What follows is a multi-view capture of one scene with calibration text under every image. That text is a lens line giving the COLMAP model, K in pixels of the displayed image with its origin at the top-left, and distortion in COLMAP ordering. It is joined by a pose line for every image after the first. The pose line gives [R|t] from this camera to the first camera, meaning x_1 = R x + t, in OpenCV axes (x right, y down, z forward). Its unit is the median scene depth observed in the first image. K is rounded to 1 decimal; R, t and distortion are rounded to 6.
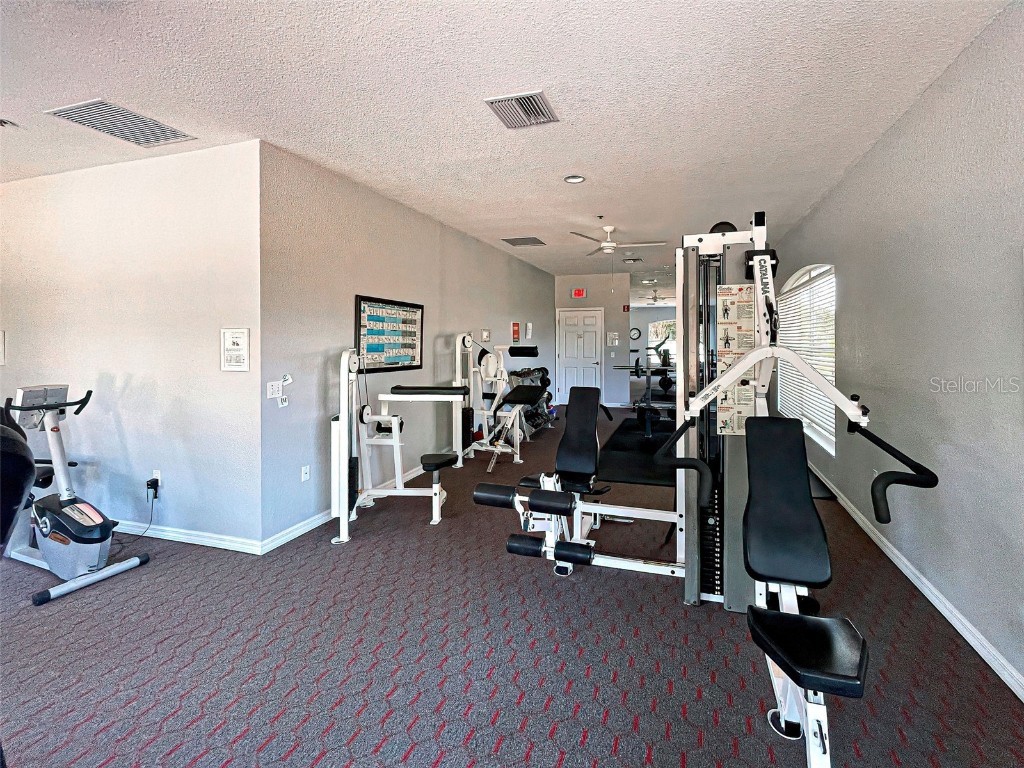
lens RADIAL K [[407.0, 0, 514.4], [0, 407.0, 347.5], [0, 0, 1]] dist [0.000244, 0.000009]
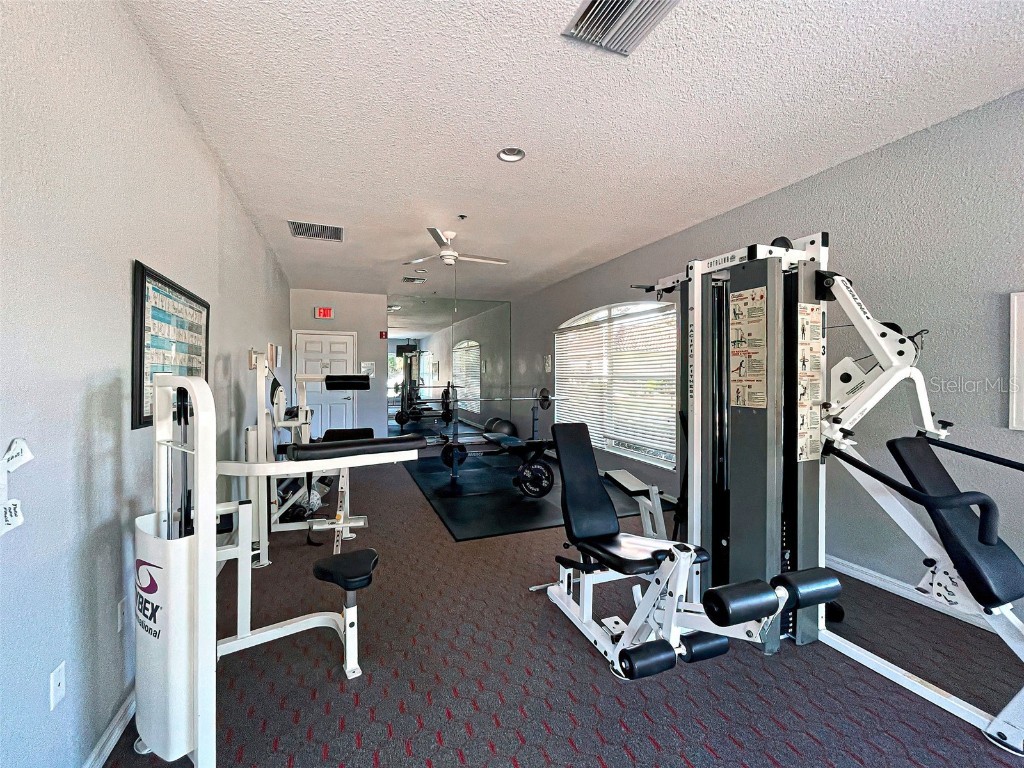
lens RADIAL K [[439.7, 0, 512.0], [0, 439.7, 384.0], [0, 0, 1]] dist [0.000292, 0.000080]
pose [[0.795137, -0.010328, 0.606342, -0.349842], [0.005582, 0.999937, 0.009712, 0.010949], [-0.606404, -0.004338, 0.795145, 0.326238]]
